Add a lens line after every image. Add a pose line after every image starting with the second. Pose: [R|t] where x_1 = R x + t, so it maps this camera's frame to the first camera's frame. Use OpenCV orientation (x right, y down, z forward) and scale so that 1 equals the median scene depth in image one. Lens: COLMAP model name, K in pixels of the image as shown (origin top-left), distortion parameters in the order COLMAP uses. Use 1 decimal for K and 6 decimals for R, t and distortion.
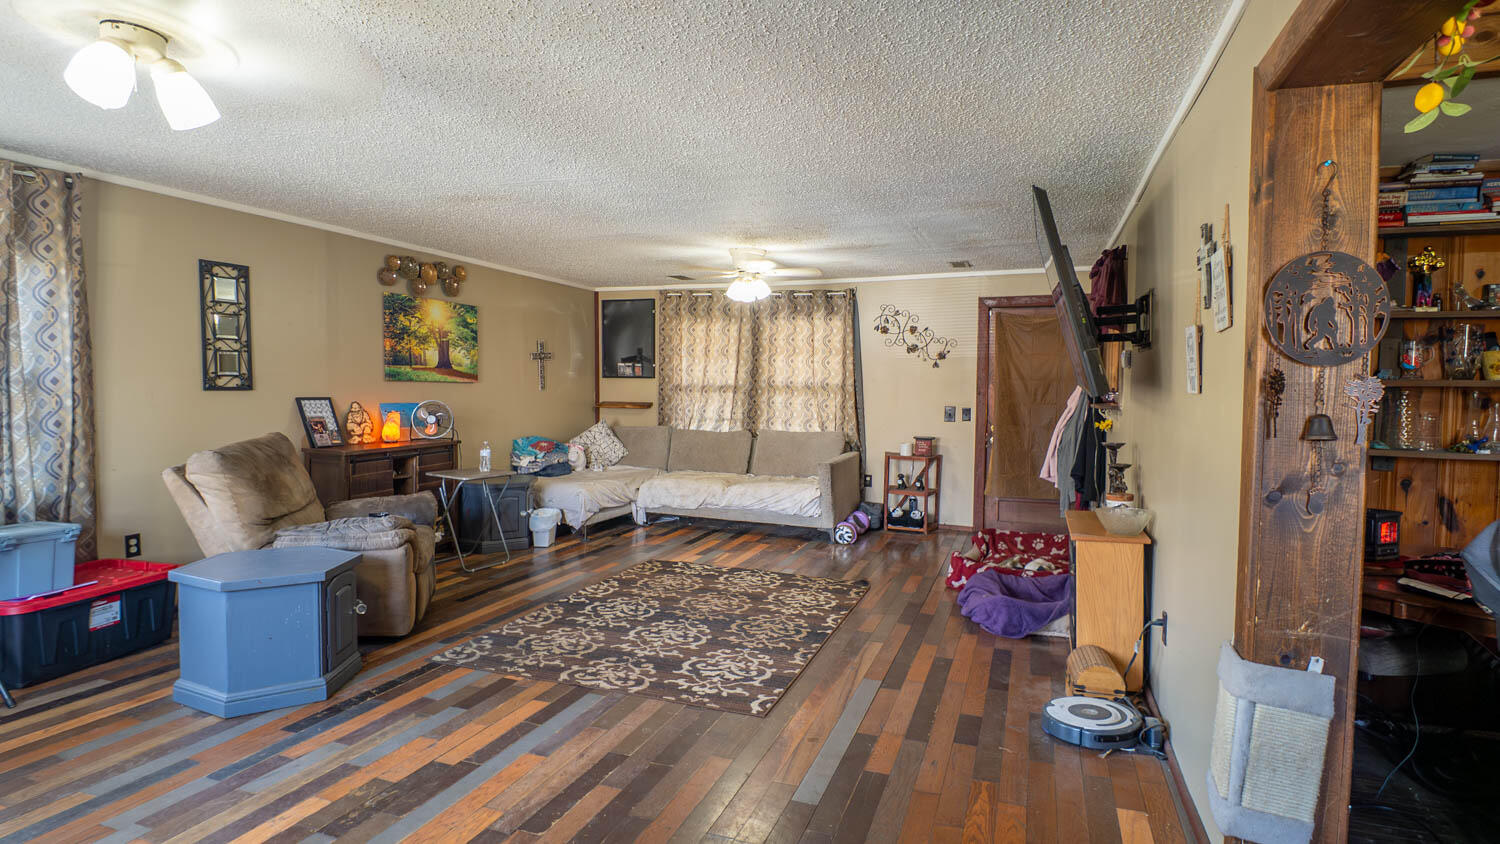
lens RADIAL K [[781.1, 0, 765.7], [0, 781.1, 429.0], [0, 0, 1]] dist [-0.024085, 0.000329]
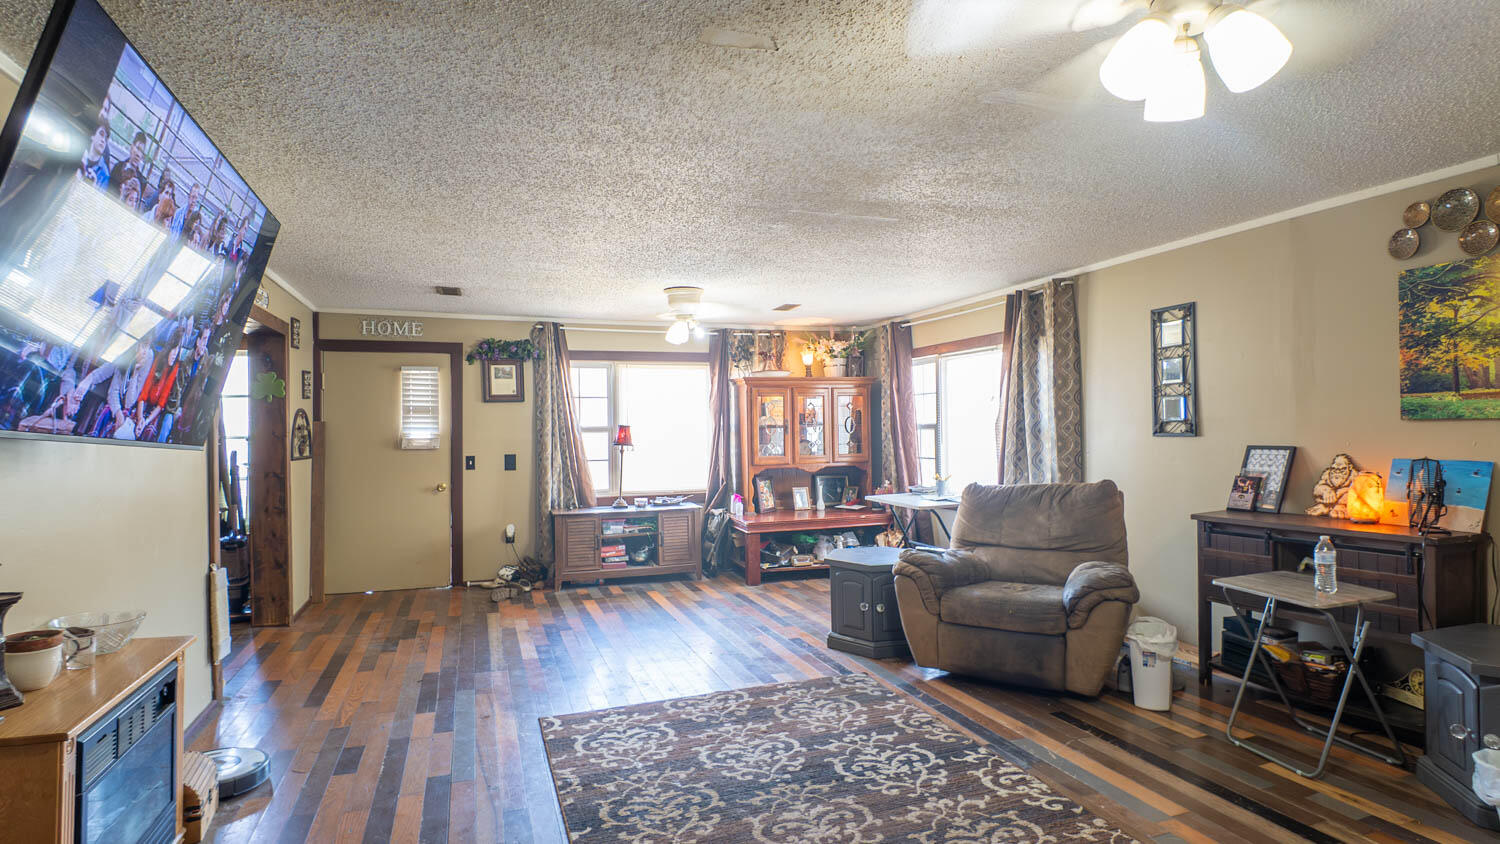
lens RADIAL K [[773.1, 0, 755.5], [0, 773.1, 421.2], [0, 0, 1]] dist [0.046805, -0.055982]
pose [[-0.782130, -0.005414, -0.623092, 0.340735], [-0.025707, 0.999391, 0.023585, -0.081870], [0.622585, 0.034464, -0.781793, 1.501061]]
